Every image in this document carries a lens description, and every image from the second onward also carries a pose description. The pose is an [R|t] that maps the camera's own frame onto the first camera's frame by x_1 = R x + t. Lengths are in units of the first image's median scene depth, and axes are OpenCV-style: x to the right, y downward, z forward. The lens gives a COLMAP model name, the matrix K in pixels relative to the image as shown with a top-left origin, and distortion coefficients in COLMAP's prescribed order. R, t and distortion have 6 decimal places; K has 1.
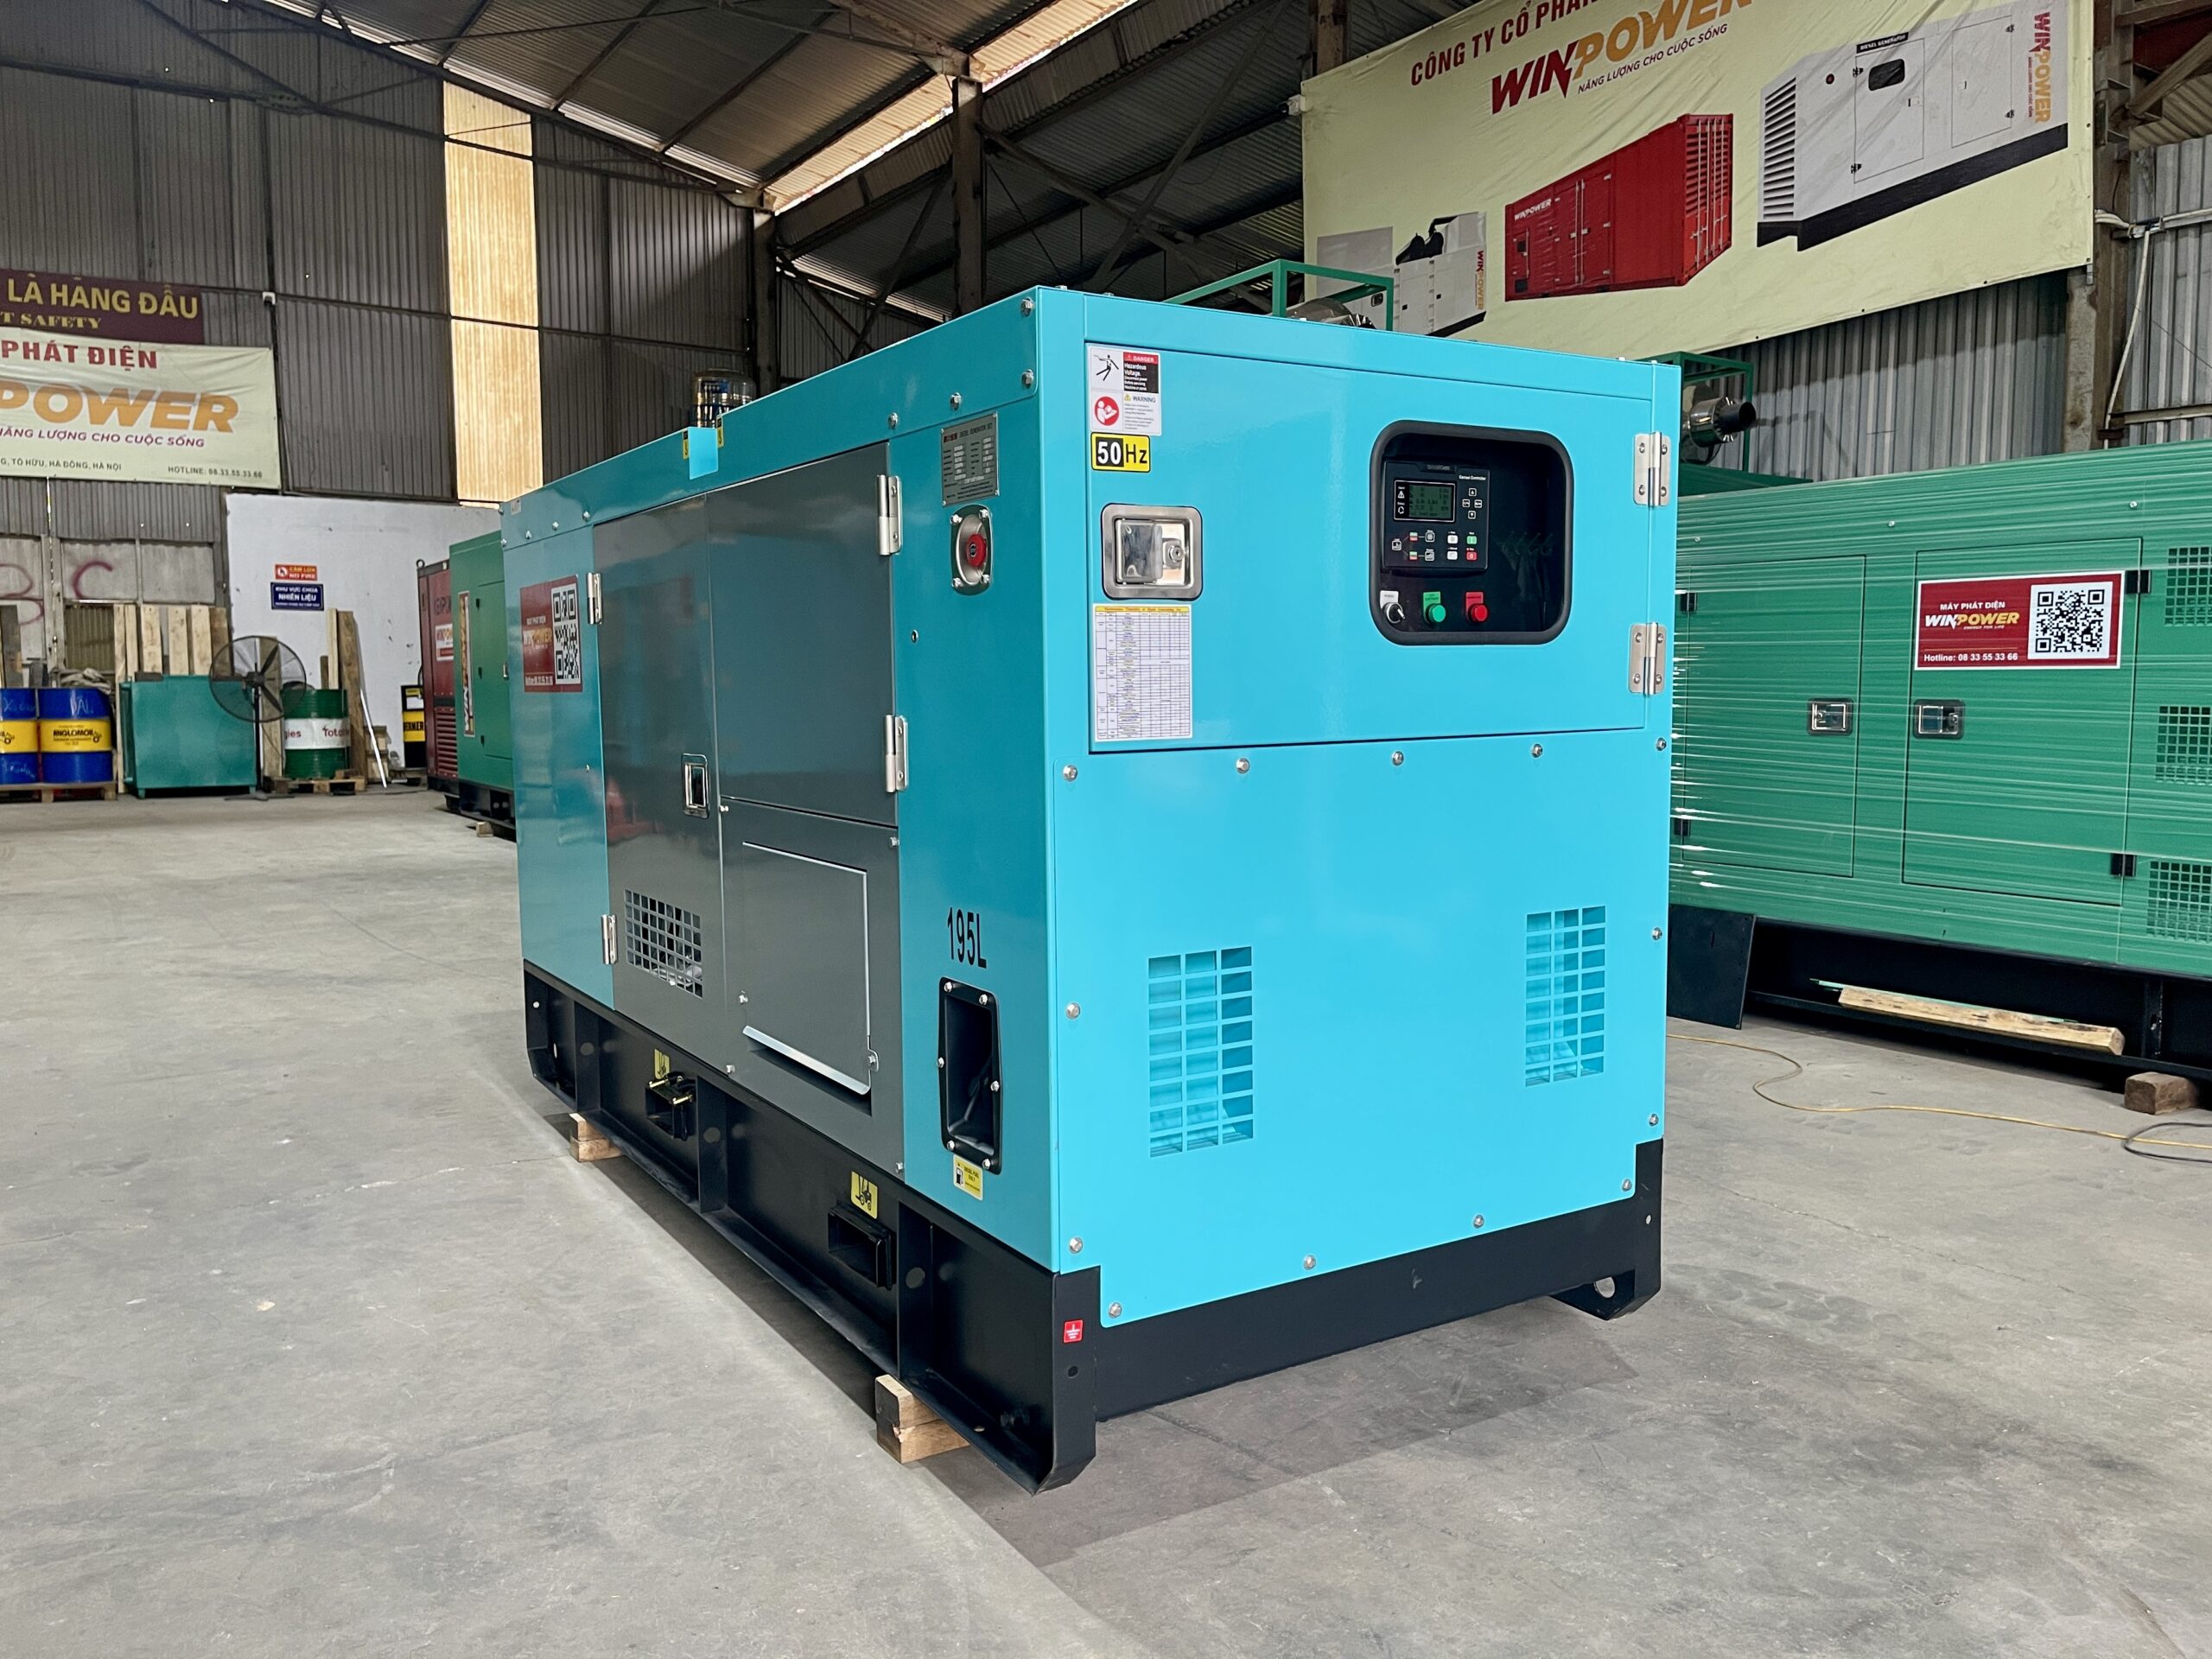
lens RADIAL K [[1660.4, 0, 1114.1], [0, 1660.4, 821.1], [0, 0, 1]] dist [0.093248, -0.120344]
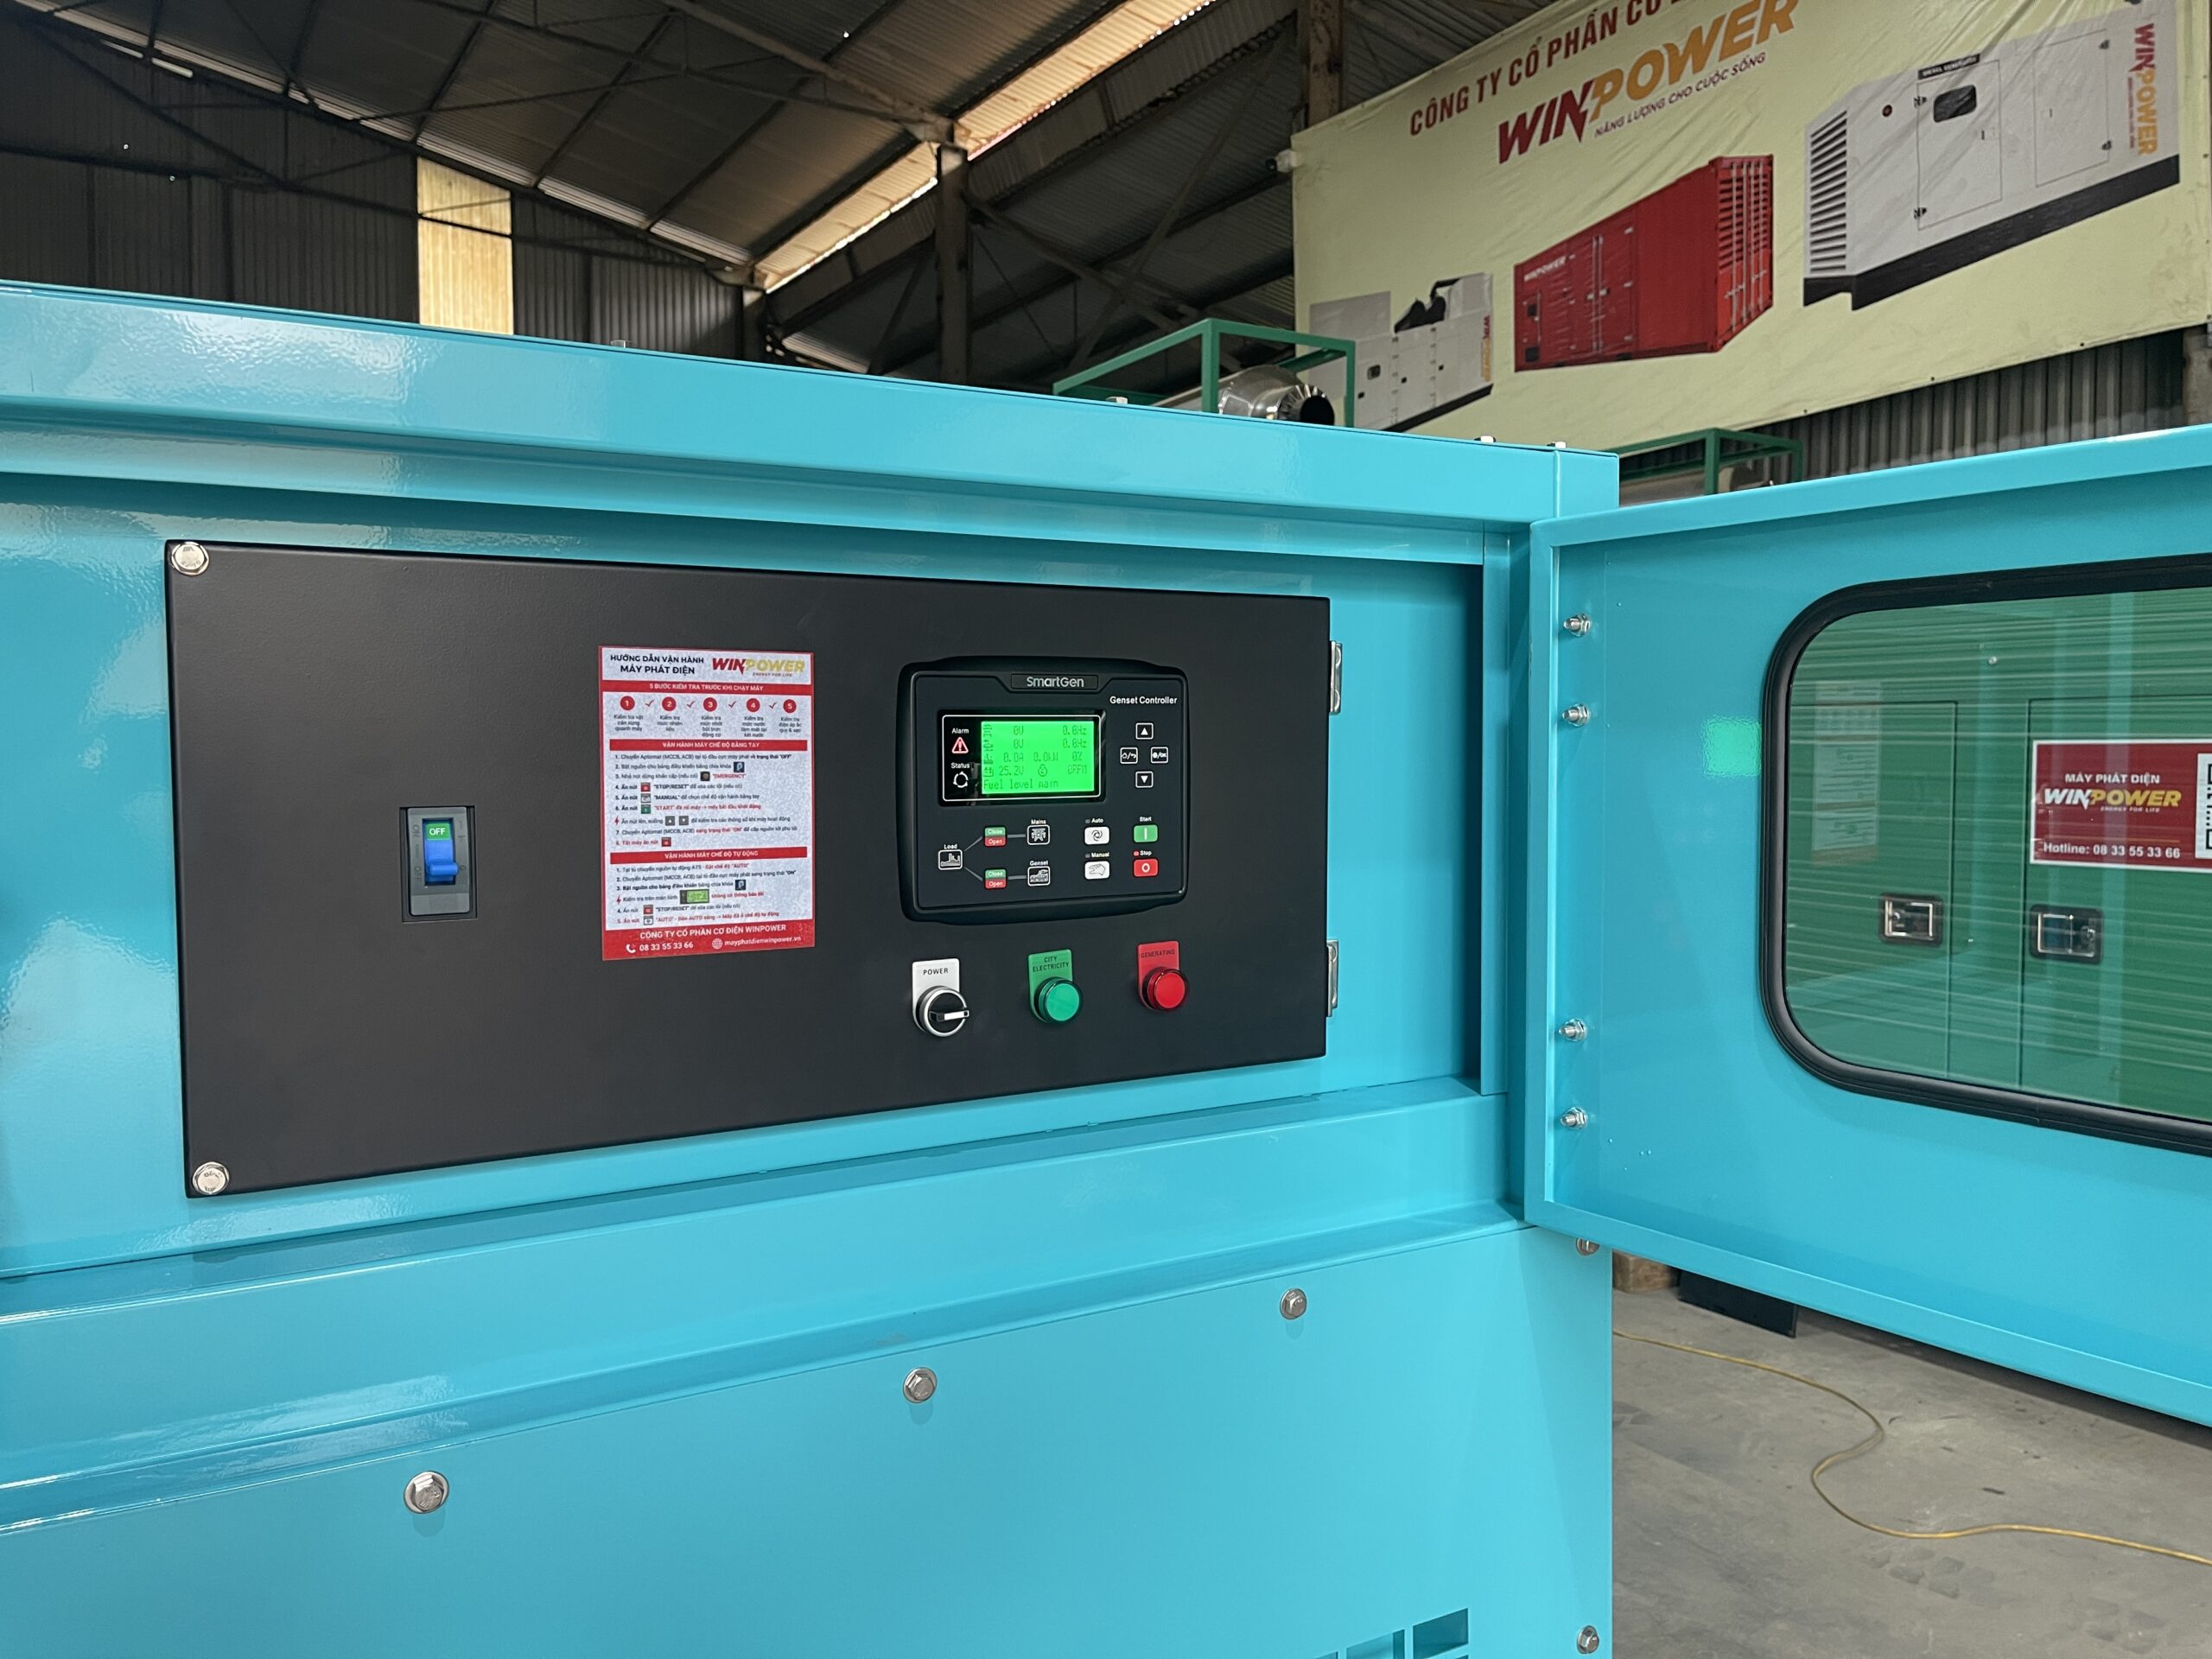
lens RADIAL K [[1663.6, 0, 1107.7], [0, 1663.6, 823.1], [0, 0, 1]] dist [0.086885, -0.115757]
pose [[0.999419, 0.002575, -0.033983, 0.061190], [-0.004061, 0.999035, -0.043738, -0.042220], [0.033837, 0.043851, 0.998465, 0.153155]]
